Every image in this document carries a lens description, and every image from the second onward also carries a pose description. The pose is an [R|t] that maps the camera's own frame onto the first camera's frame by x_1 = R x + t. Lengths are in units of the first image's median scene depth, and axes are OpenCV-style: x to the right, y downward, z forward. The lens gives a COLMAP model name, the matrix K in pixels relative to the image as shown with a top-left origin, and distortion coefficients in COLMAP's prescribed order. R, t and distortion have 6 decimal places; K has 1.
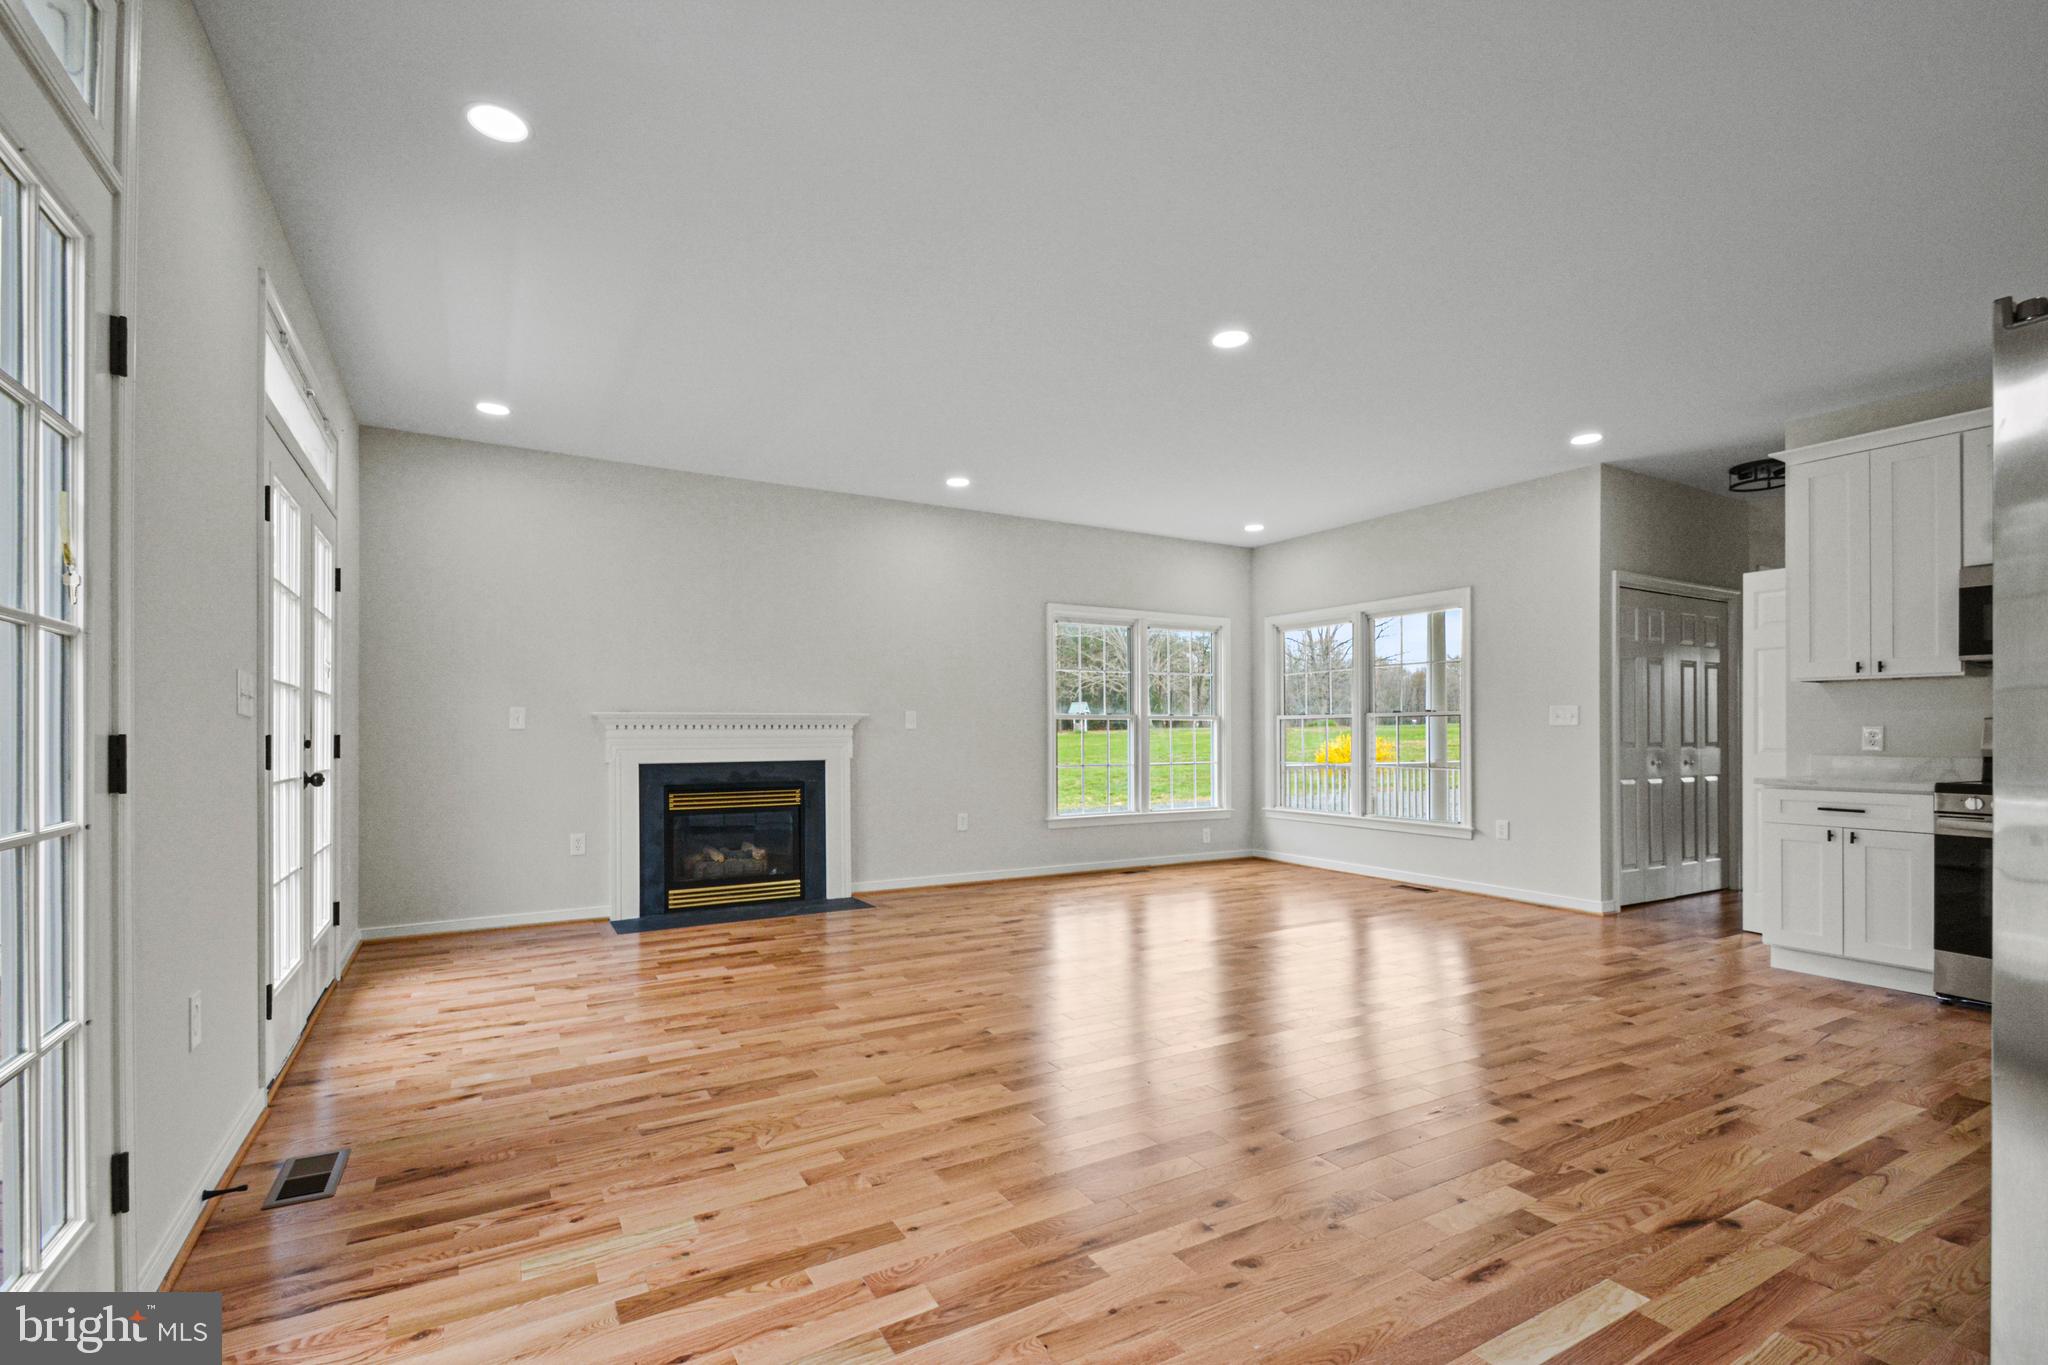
lens RADIAL K [[913.2, 0, 986.4], [0, 913.2, 721.4], [0, 0, 1]] dist [0.001225, 0.000043]
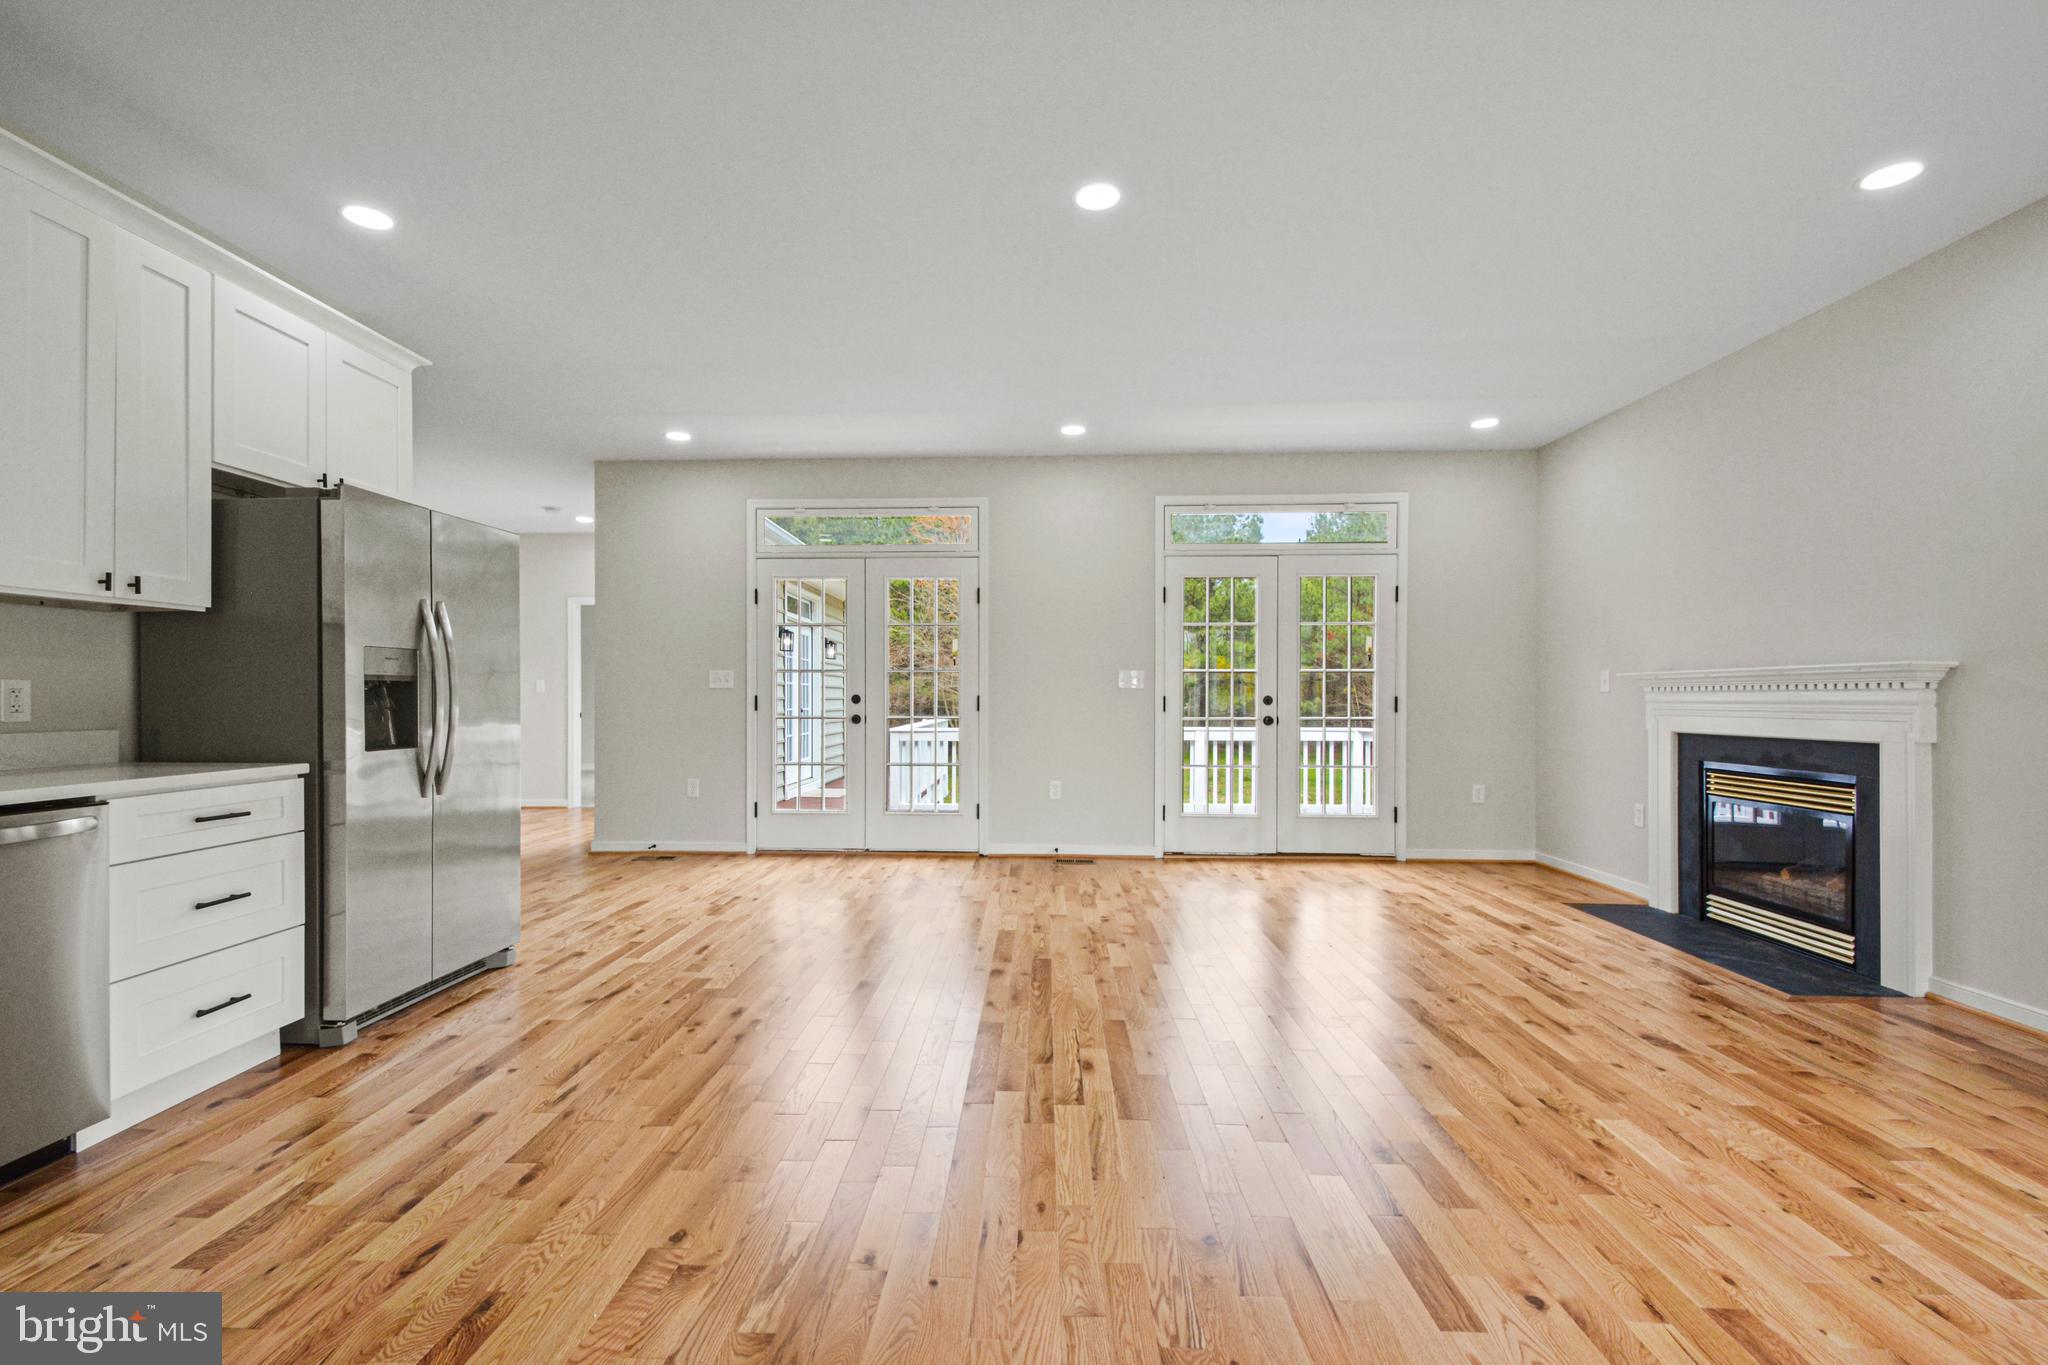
lens RADIAL K [[913.2, 0, 986.4], [0, 913.2, 721.4], [0, 0, 1]] dist [0.001225, 0.000043]
pose [[-0.539329, 0.019586, -0.841867, 0.753784], [0.006178, 0.999795, 0.019303, 0.018048], [0.842072, 0.005209, -0.539340, 1.034865]]
